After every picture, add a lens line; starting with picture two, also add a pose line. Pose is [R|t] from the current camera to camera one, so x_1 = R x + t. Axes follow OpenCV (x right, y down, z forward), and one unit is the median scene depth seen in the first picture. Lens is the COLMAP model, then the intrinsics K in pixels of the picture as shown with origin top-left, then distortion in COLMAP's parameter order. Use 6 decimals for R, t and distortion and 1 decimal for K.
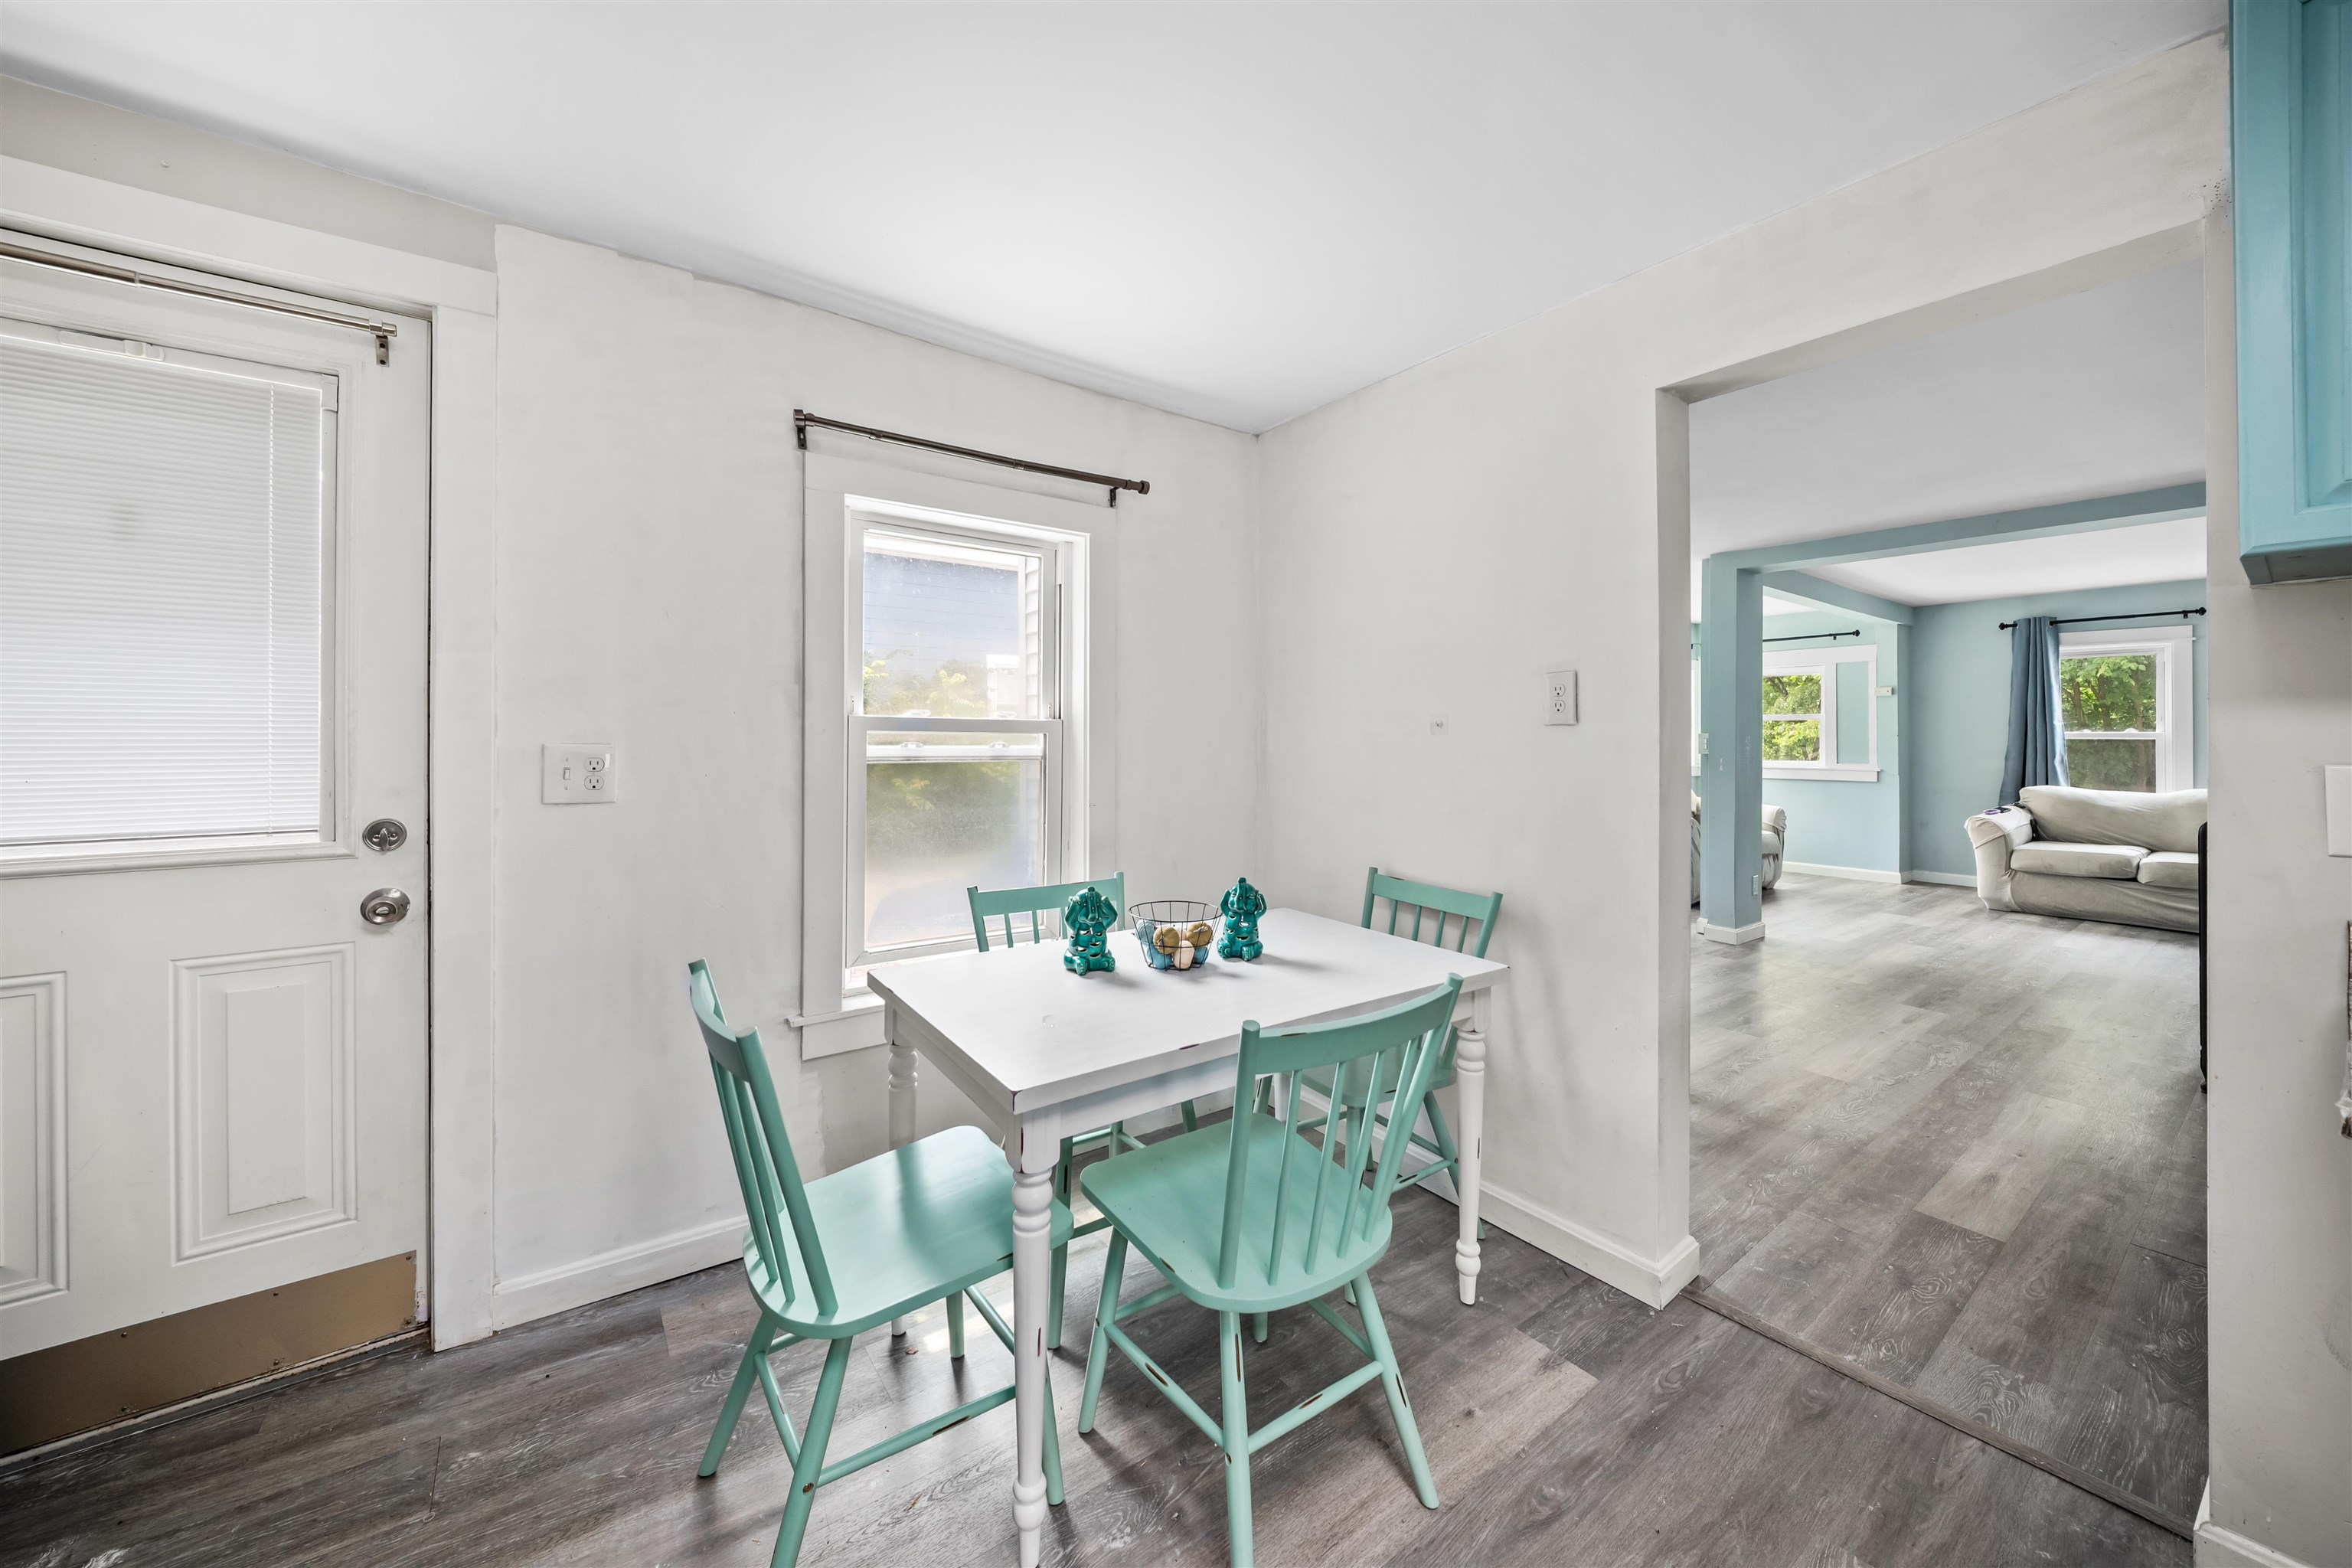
lens RADIAL K [[897.8, 0, 1182.0], [0, 897.8, 705.1], [0, 0, 1]] dist [0.001191, 0.000041]
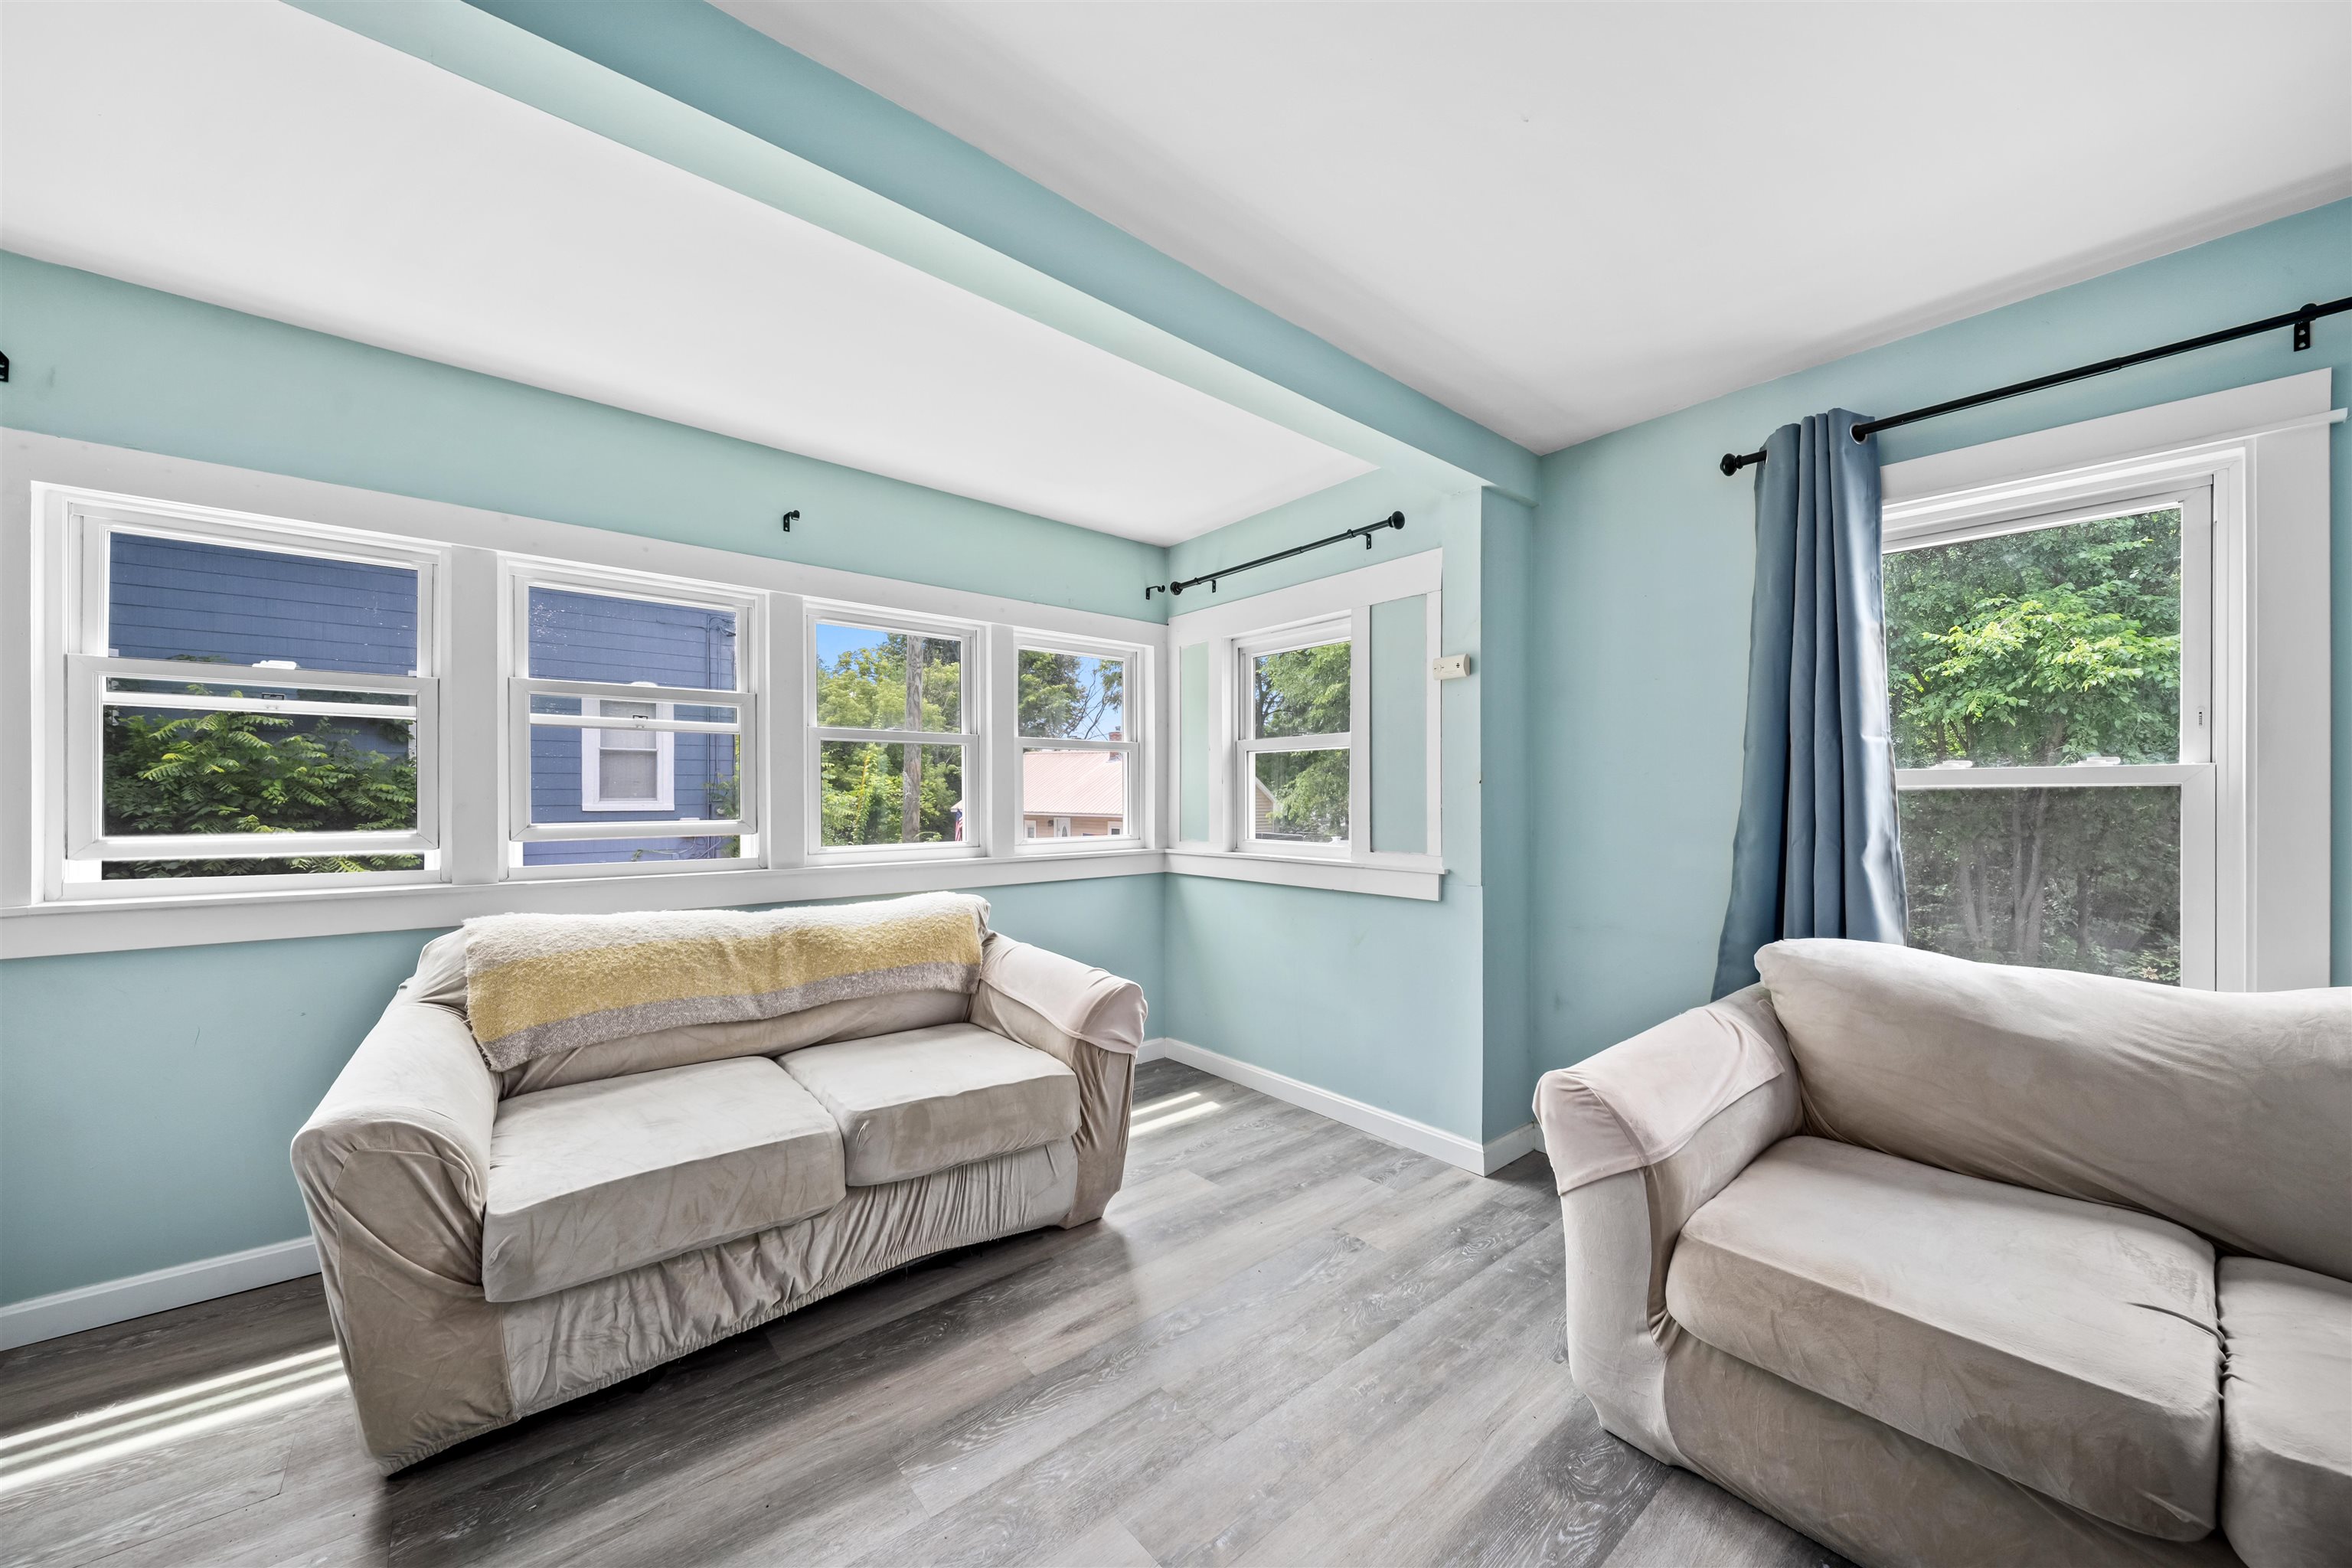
lens RADIAL K [[829.4, 0, 1177.1], [0, 829.4, 773.0], [0, 0, 1]] dist [0.002692, -0.004452]
pose [[0.999260, 0.002078, 0.038418, 0.715895], [-0.002199, 0.999993, 0.003097, 0.032153], [-0.038411, -0.003179, 0.999257, 0.716090]]
